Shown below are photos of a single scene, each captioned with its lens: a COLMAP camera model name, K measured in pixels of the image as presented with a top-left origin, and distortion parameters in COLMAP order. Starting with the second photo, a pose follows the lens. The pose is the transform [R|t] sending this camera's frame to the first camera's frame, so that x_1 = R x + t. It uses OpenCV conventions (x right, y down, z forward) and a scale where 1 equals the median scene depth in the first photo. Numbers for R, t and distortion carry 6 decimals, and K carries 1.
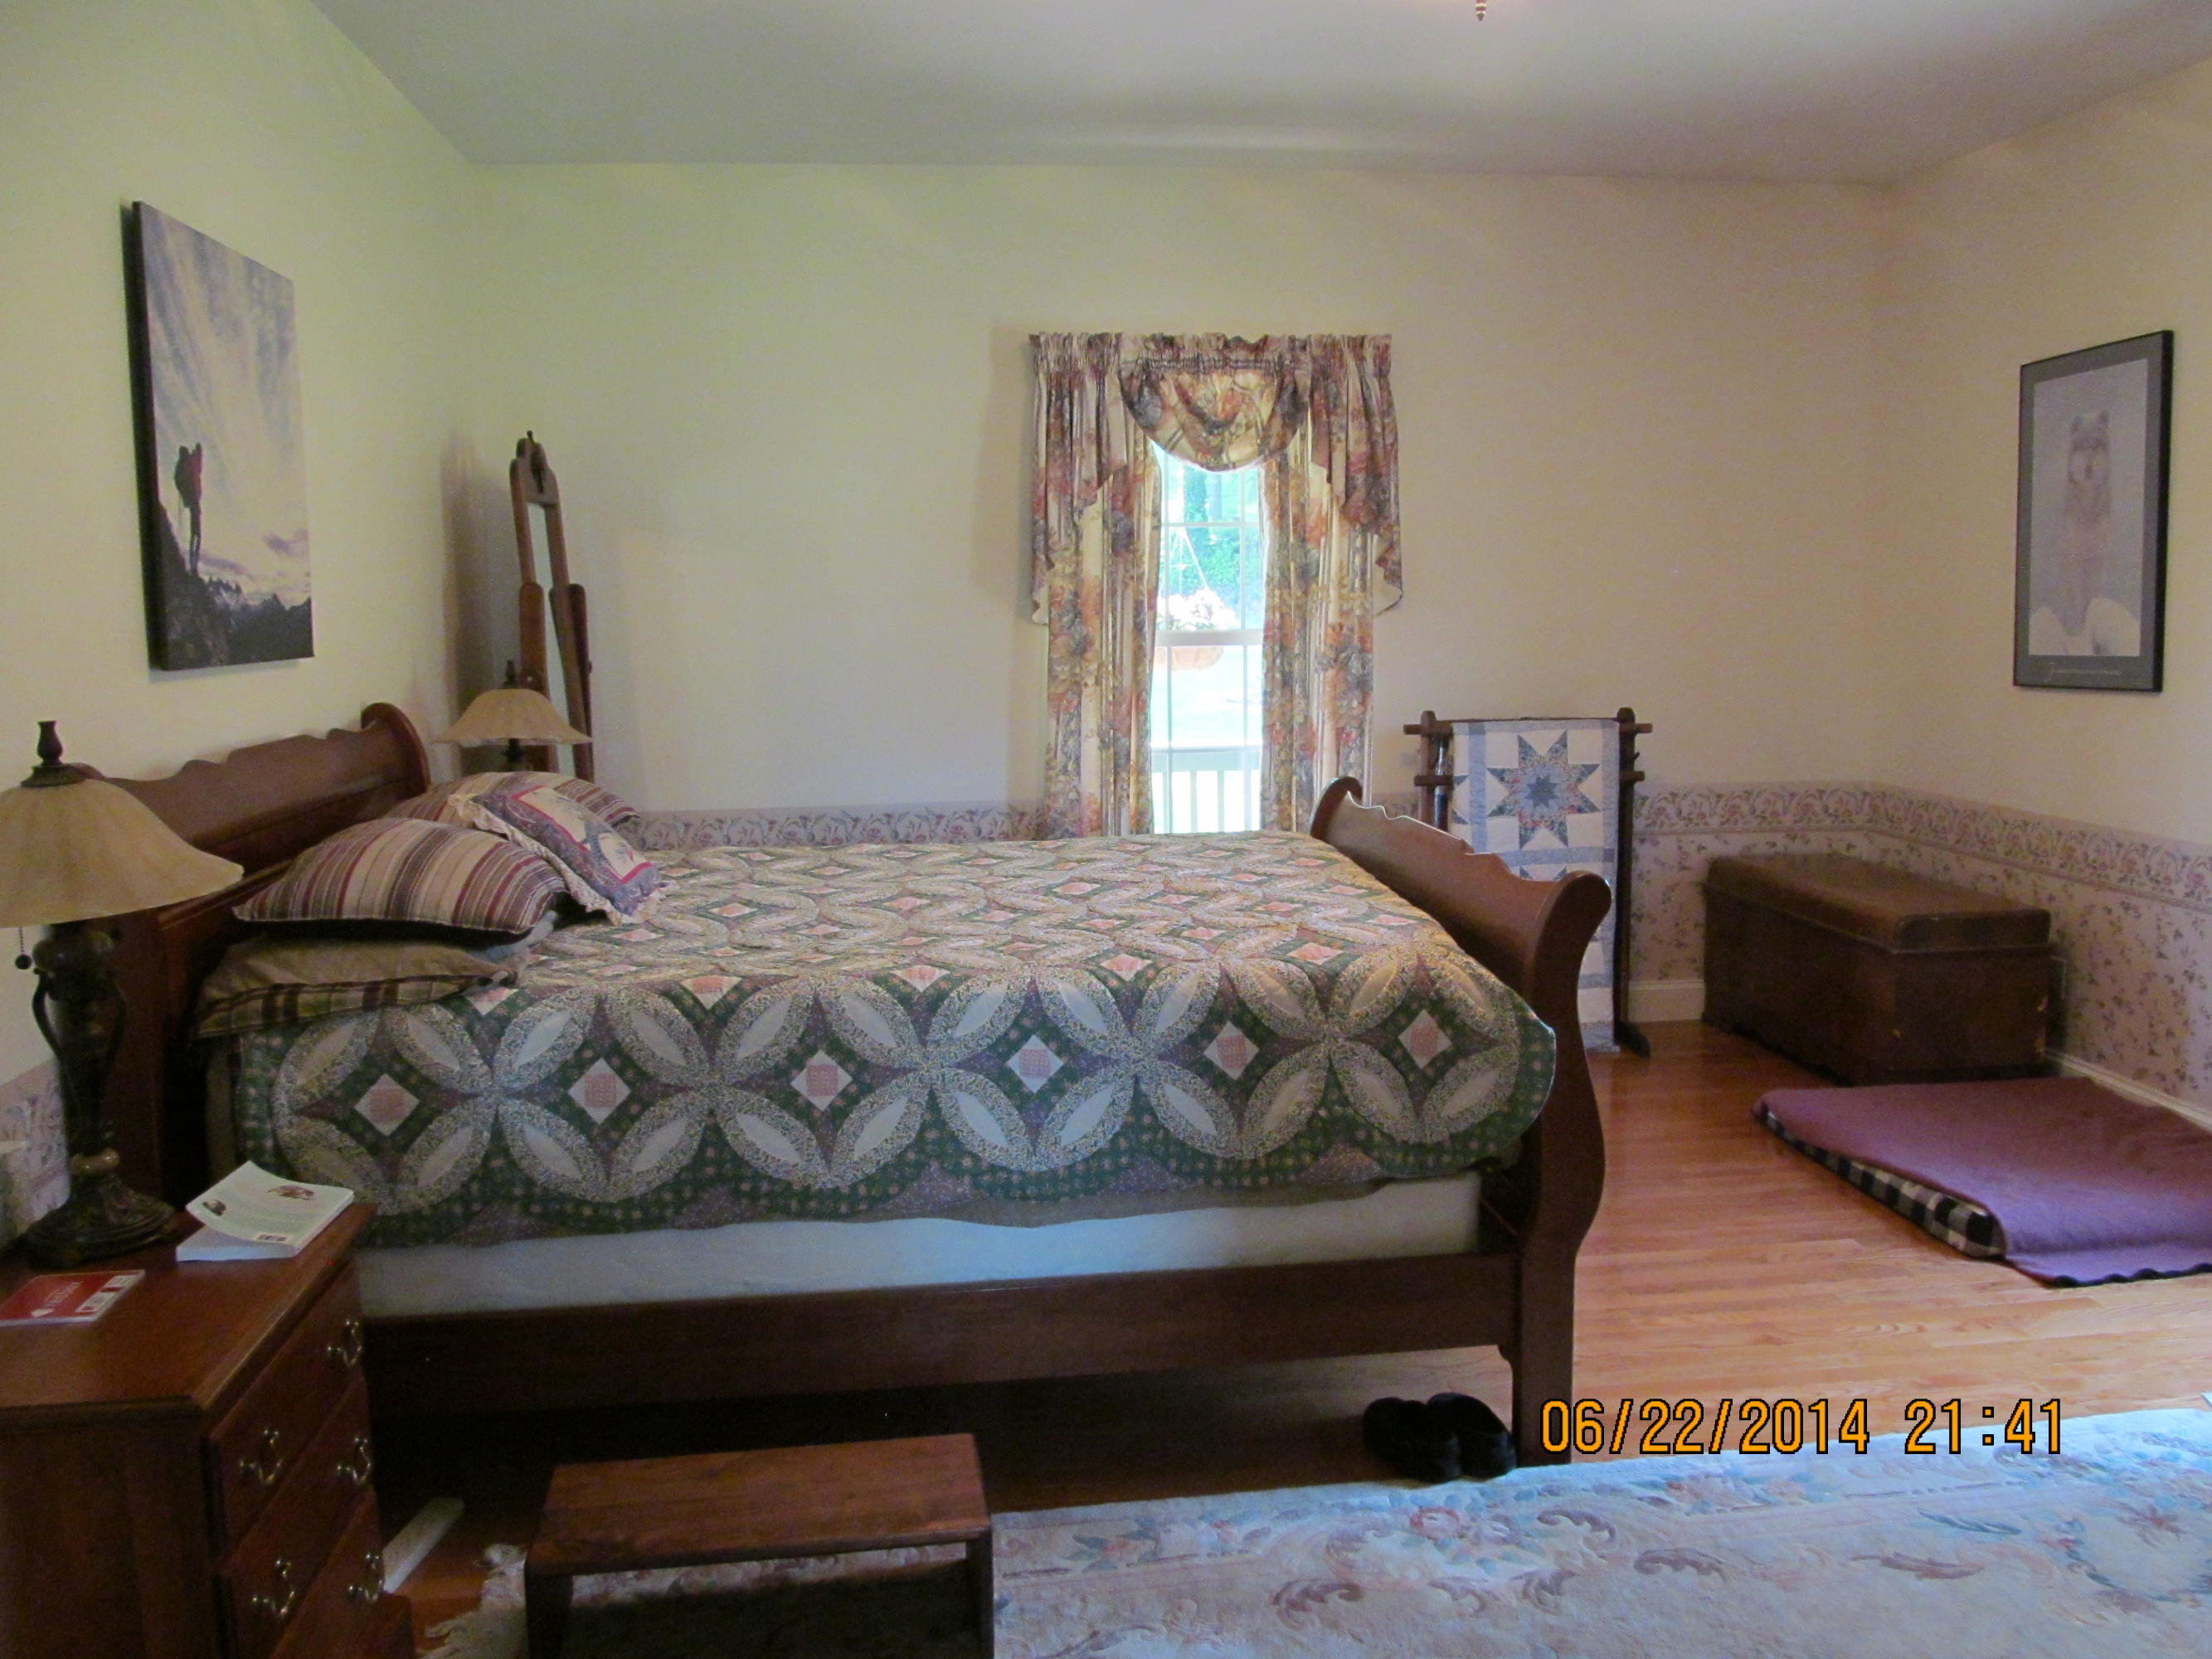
lens RADIAL K [[1866.6, 0, 1105.9], [0, 1866.6, 844.4], [0, 0, 1]] dist [-0.066109, 0.048829]
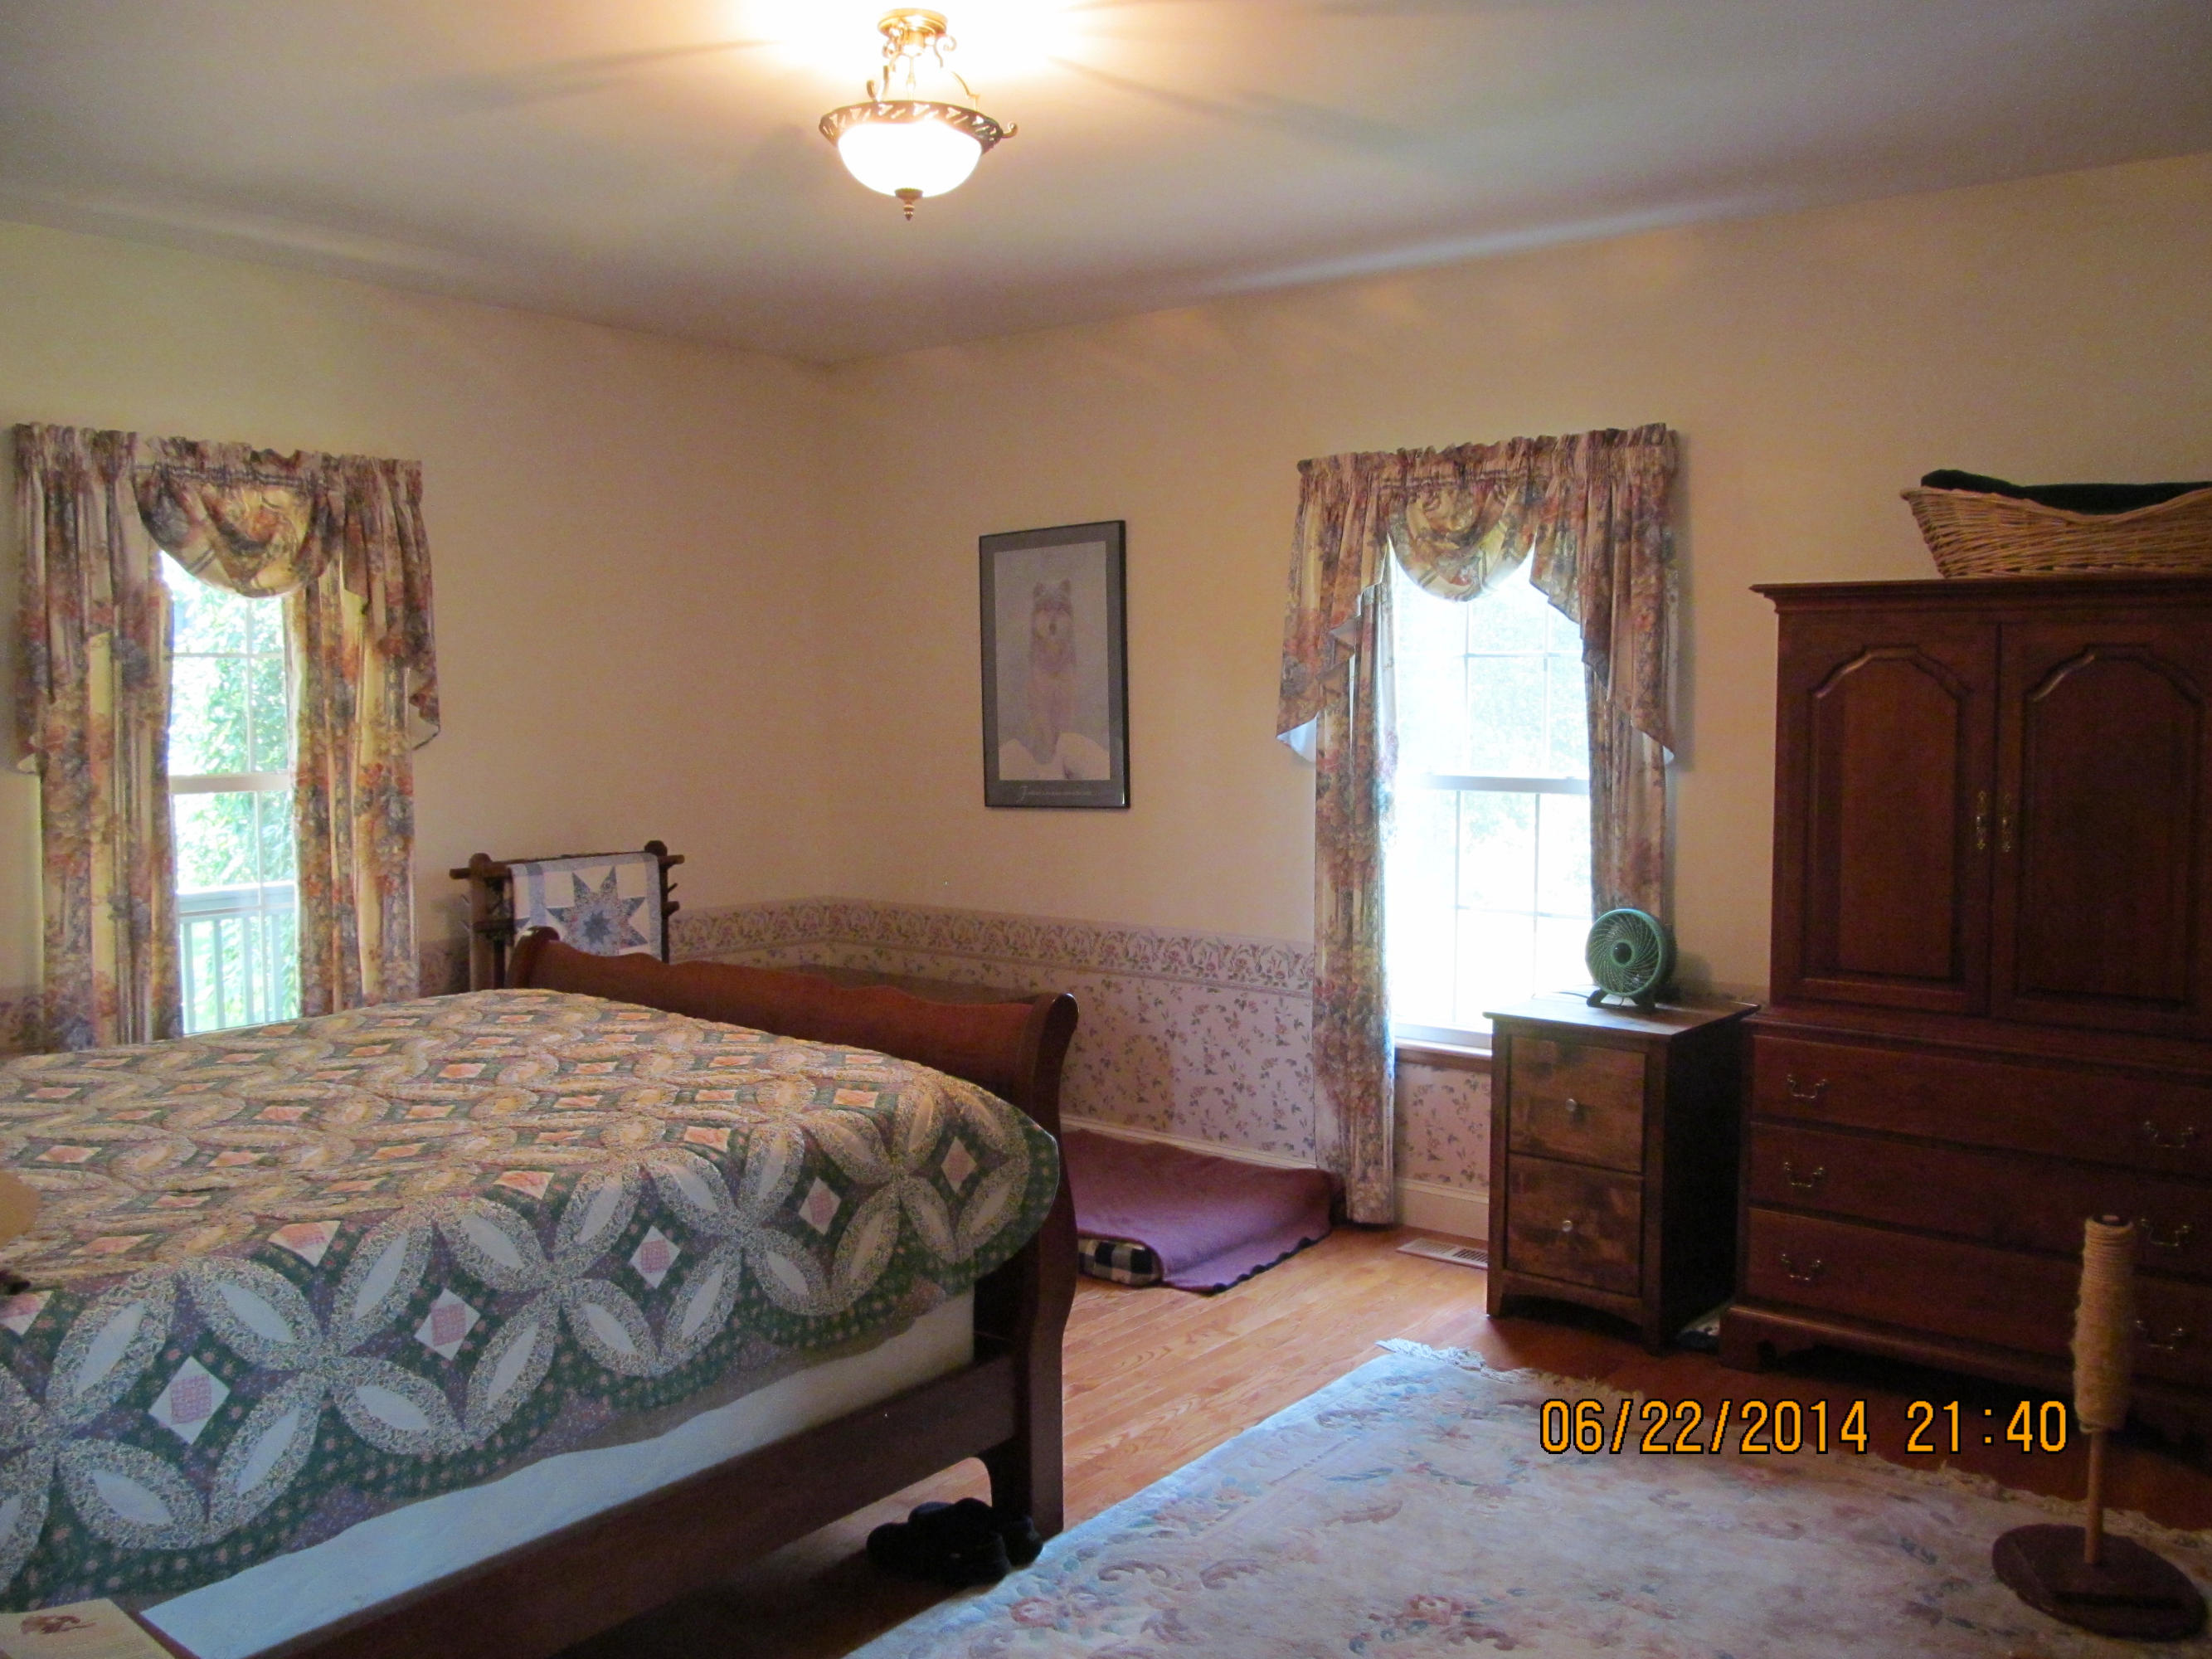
lens RADIAL K [[1866.6, 0, 1153.7], [0, 1866.6, 843.1], [0, 0, 1]] dist [-0.066109, 0.048829]
pose [[0.708592, -0.044658, 0.704204, -0.303670], [0.089939, 0.995571, -0.027364, -0.023757], [-0.699863, 0.082725, 0.709470, 0.096470]]
